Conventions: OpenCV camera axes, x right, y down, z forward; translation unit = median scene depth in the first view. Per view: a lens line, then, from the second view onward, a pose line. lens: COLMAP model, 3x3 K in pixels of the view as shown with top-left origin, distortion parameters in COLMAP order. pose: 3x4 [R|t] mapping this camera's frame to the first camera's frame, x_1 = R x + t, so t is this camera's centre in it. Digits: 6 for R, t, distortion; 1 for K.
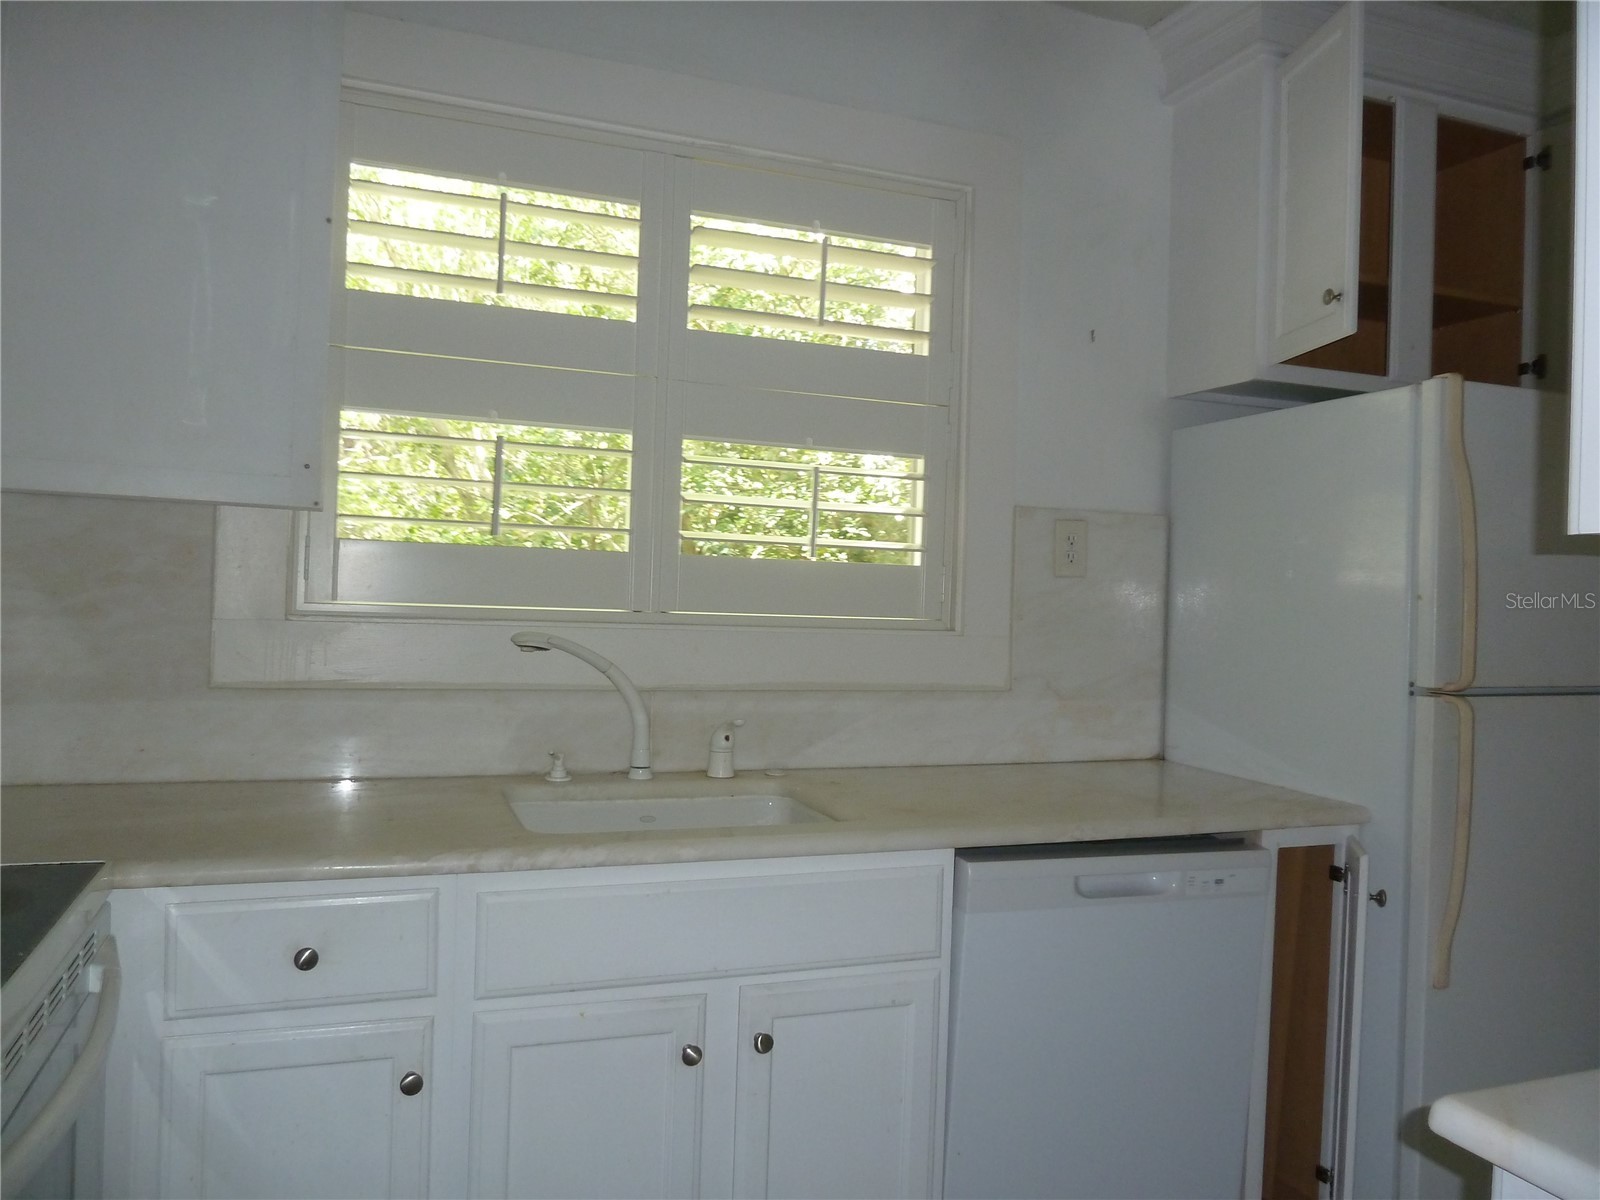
lens RADIAL K [[1200.0, 0, 795.1], [0, 1200.0, 606.0], [0, 0, 1]] dist [-0.046677, 0.031889]
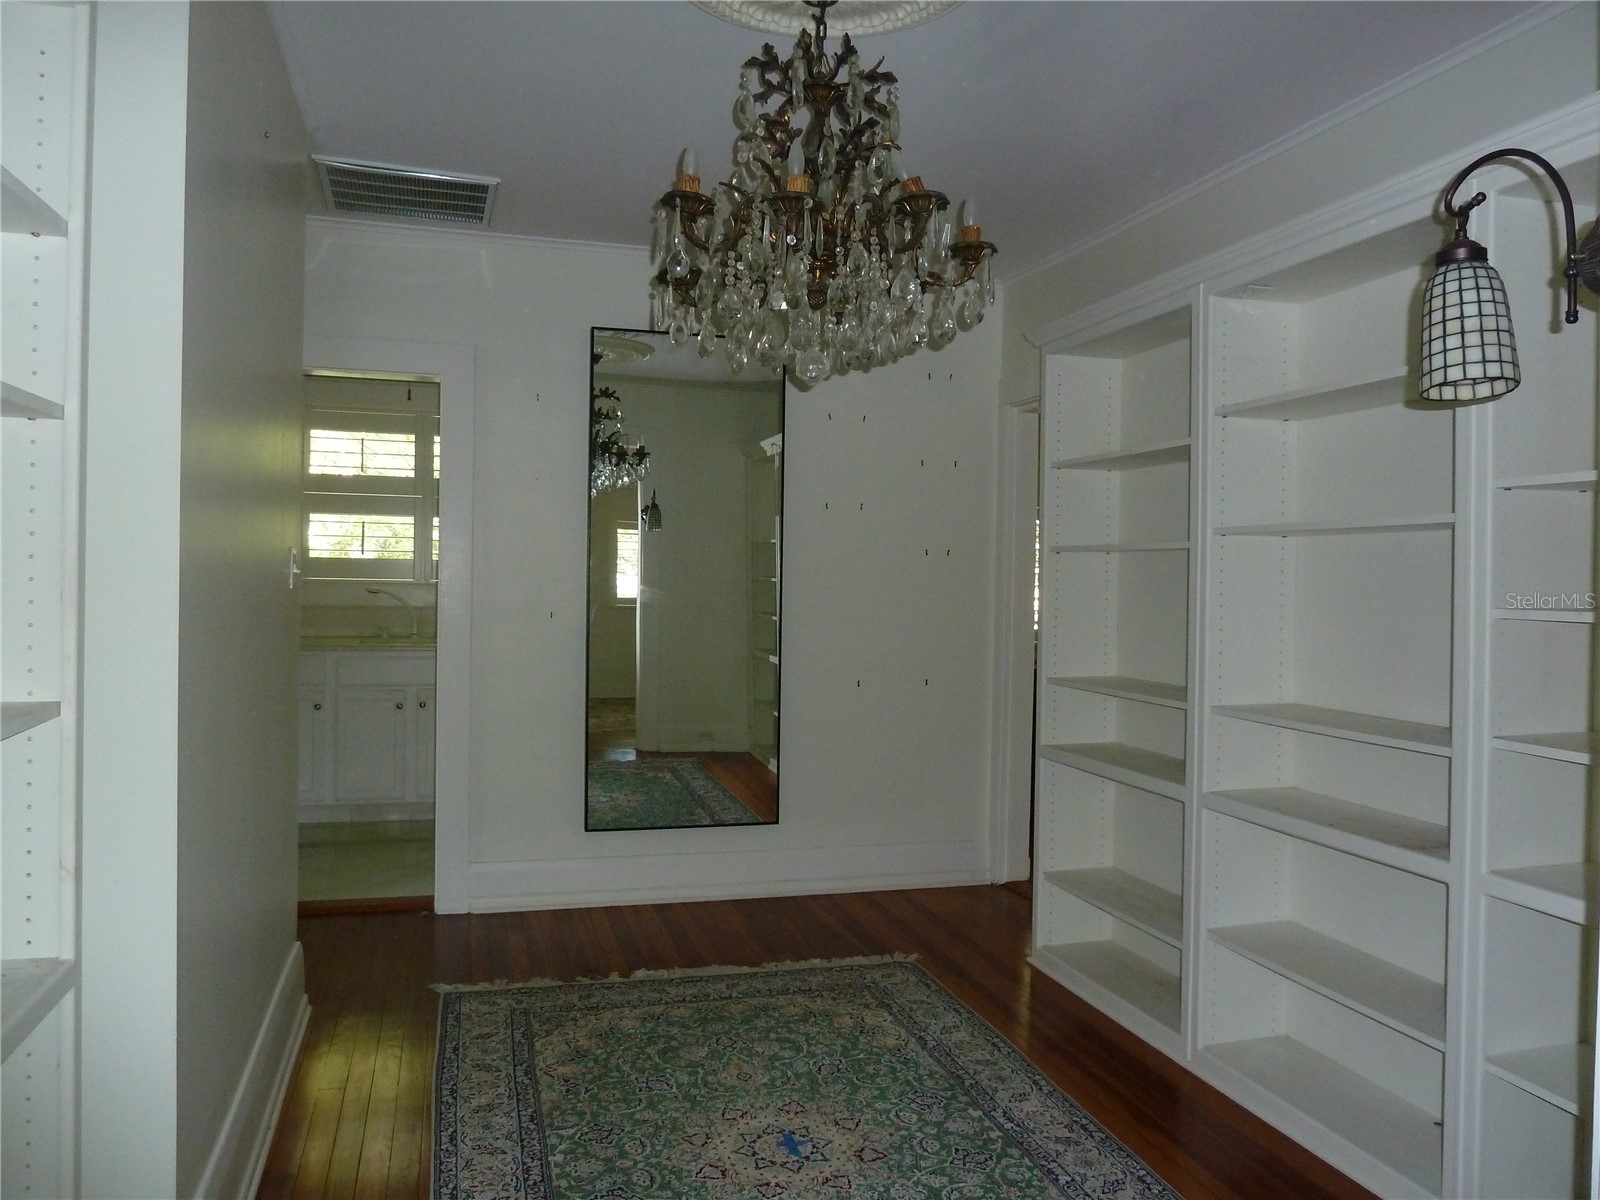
lens RADIAL K [[1200.0, 0, 802.7], [0, 1200.0, 598.5], [0, 0, 1]] dist [-0.046677, 0.031889]
pose [[0.996888, -0.013459, -0.077673, 1.029521], [0.014555, 0.999802, 0.013561, 0.023754], [0.077476, -0.014649, 0.996887, -1.799219]]
